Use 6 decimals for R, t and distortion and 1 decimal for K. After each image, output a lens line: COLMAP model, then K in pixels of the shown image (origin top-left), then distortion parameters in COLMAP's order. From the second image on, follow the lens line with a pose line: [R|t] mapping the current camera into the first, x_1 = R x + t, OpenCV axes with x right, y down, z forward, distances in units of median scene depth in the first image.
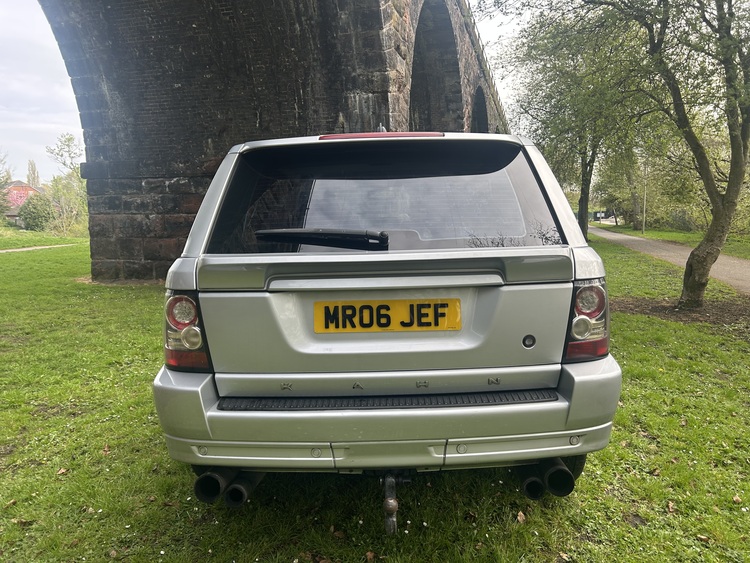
lens RADIAL K [[563.8, 0, 382.5], [0, 563.8, 284.4], [0, 0, 1]] dist [0.025244, -0.036085]
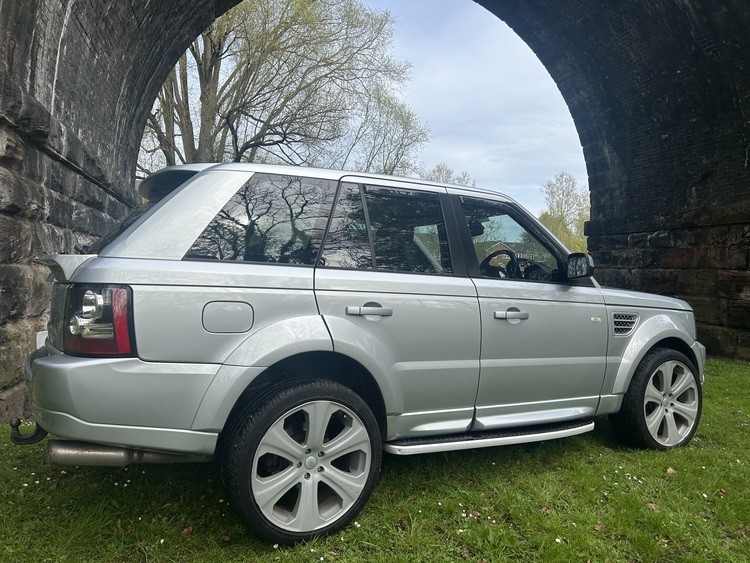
lens RADIAL K [[563.8, 0, 376.5], [0, 563.8, 282.1], [0, 0, 1]] dist [0.025244, -0.036085]
pose [[0.493794, 0.034975, -0.868875, 0.256412], [-0.133198, 0.990441, -0.035831, -0.007153], [0.859317, 0.133426, 0.493732, 0.147247]]
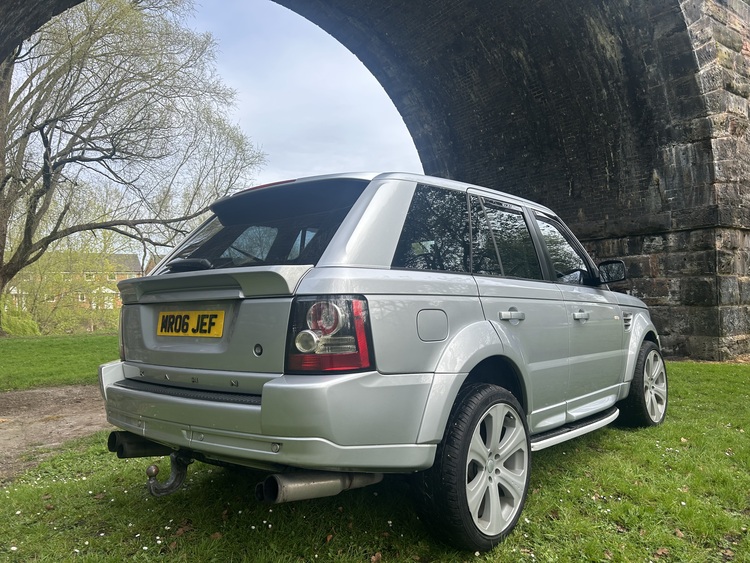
lens RADIAL K [[563.8, 0, 378.5], [0, 563.8, 281.1], [0, 0, 1]] dist [0.025244, -0.036085]
pose [[0.760403, -0.024200, -0.649000, 0.177849], [-0.068027, 0.990840, -0.116652, 0.012250], [0.645879, 0.132852, 0.751792, 0.047908]]
